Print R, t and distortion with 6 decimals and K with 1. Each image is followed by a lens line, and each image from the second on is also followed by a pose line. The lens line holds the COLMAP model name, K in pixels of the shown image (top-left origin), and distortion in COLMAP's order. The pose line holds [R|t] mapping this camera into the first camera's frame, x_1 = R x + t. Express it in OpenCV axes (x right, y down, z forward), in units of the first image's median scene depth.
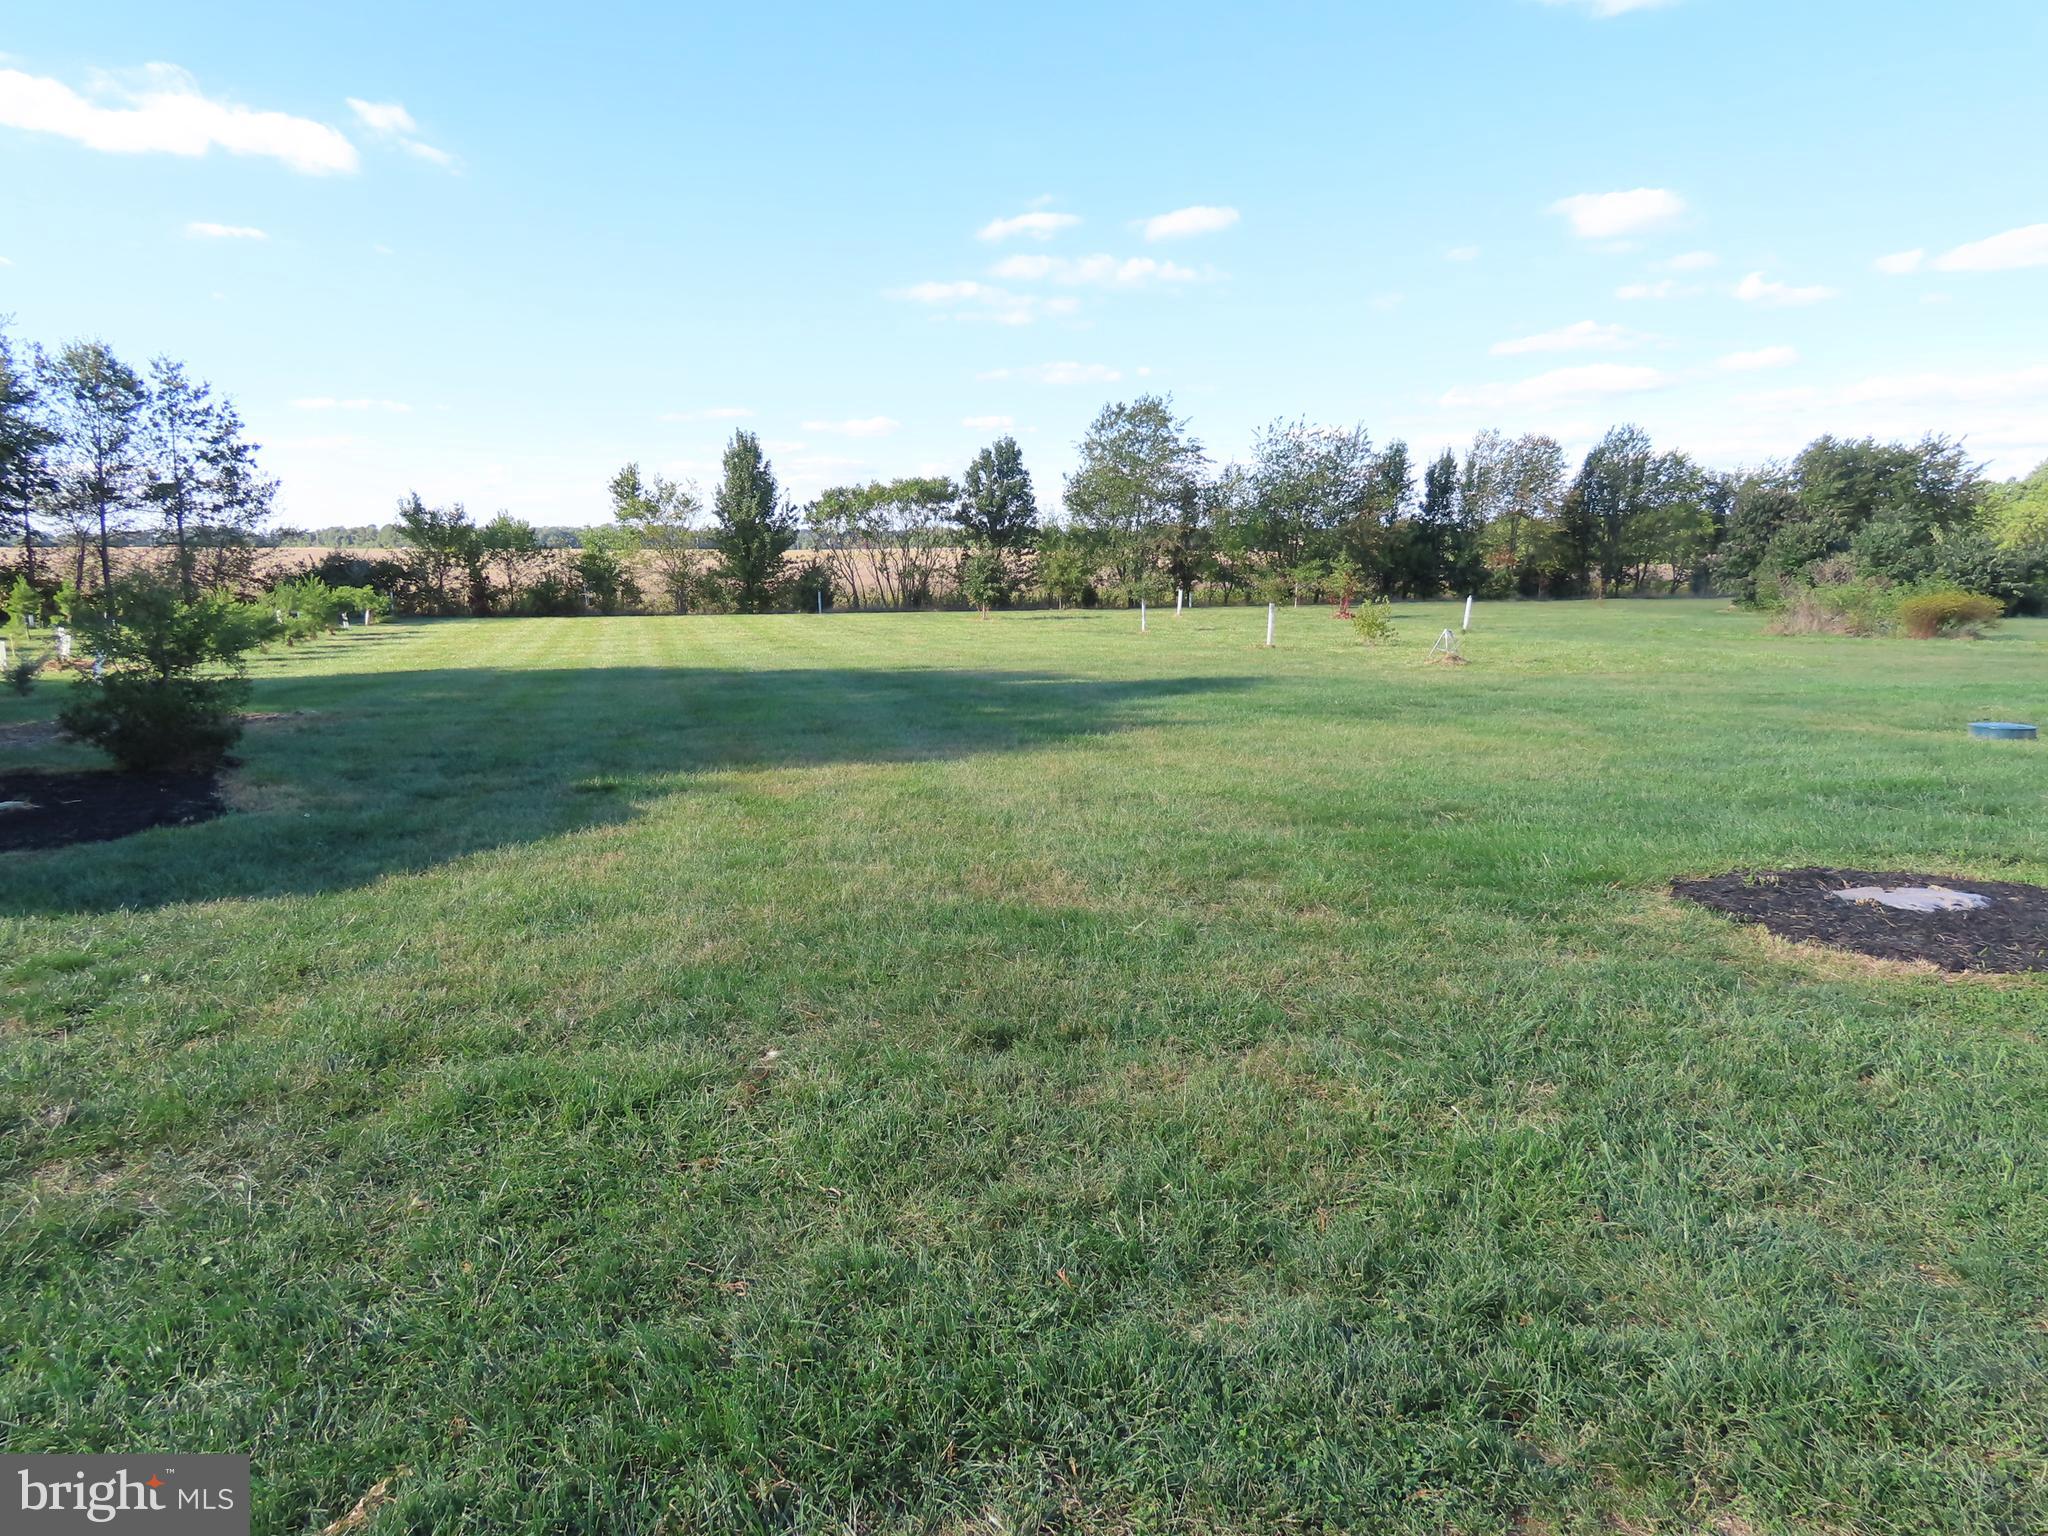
lens RADIAL K [[1283.7, 0, 1023.5], [0, 1283.7, 773.1], [0, 0, 1]] dist [0.008513, -0.024371]
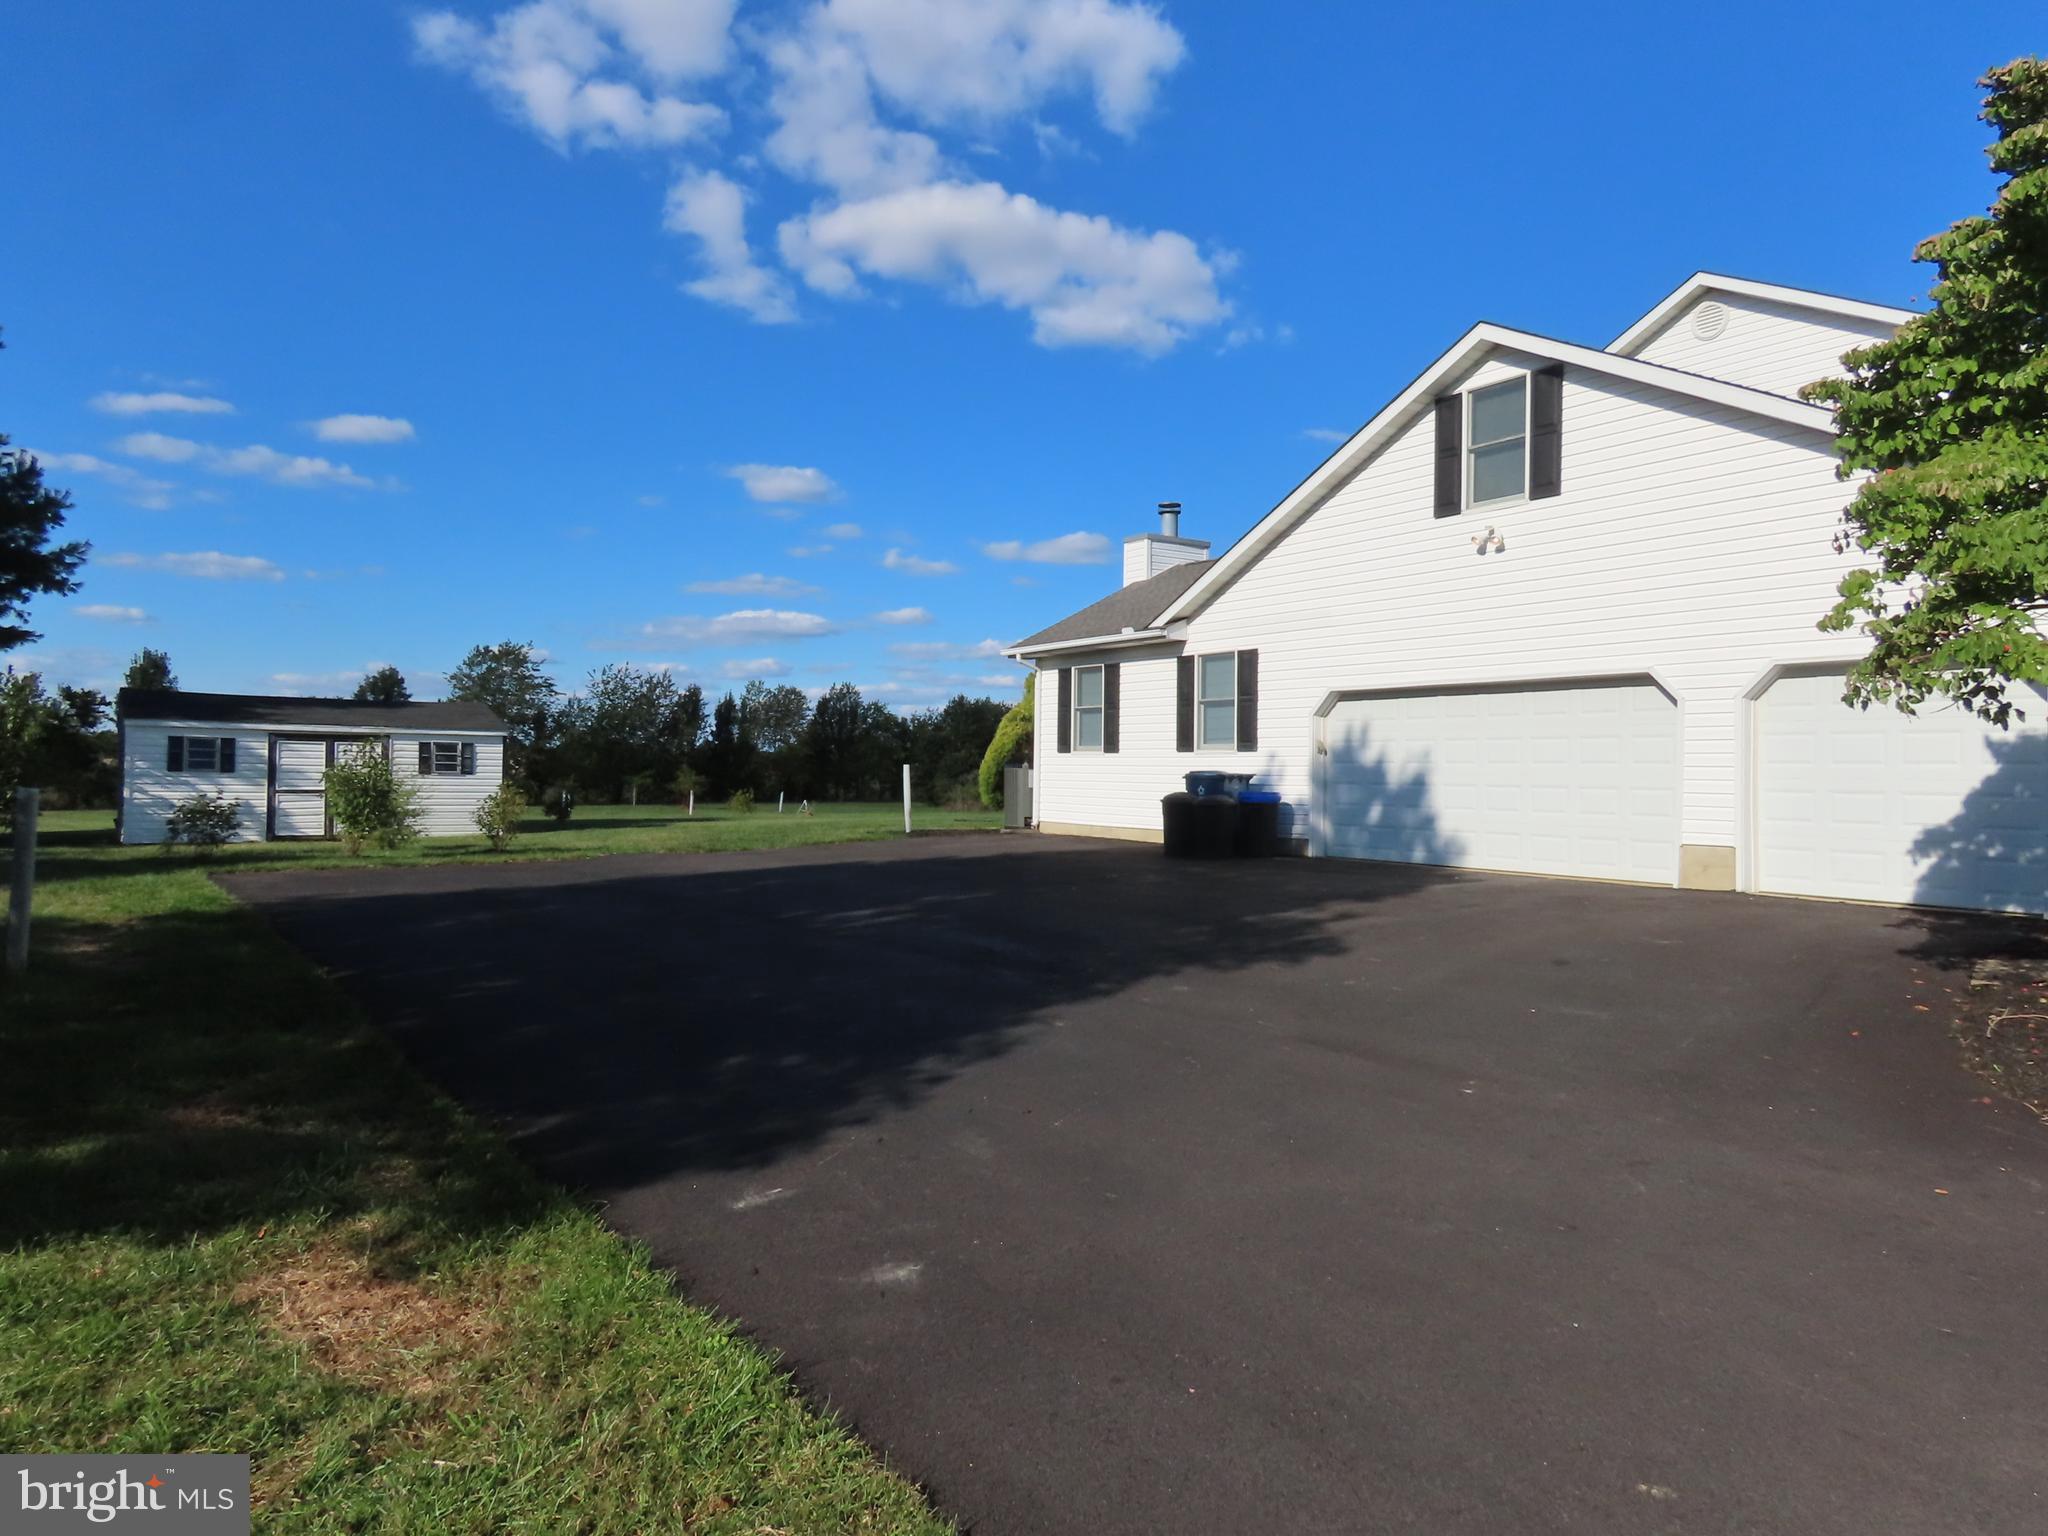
lens RADIAL K [[1283.7, 0, 1023.5], [0, 1283.7, 773.1], [0, 0, 1]] dist [0.008513, -0.024371]
pose [[0.824740, 0.014283, 0.565331, -0.191653], [0.081845, 0.986141, -0.144315, 0.059292], [-0.559558, 0.165292, 0.812141, -0.292675]]
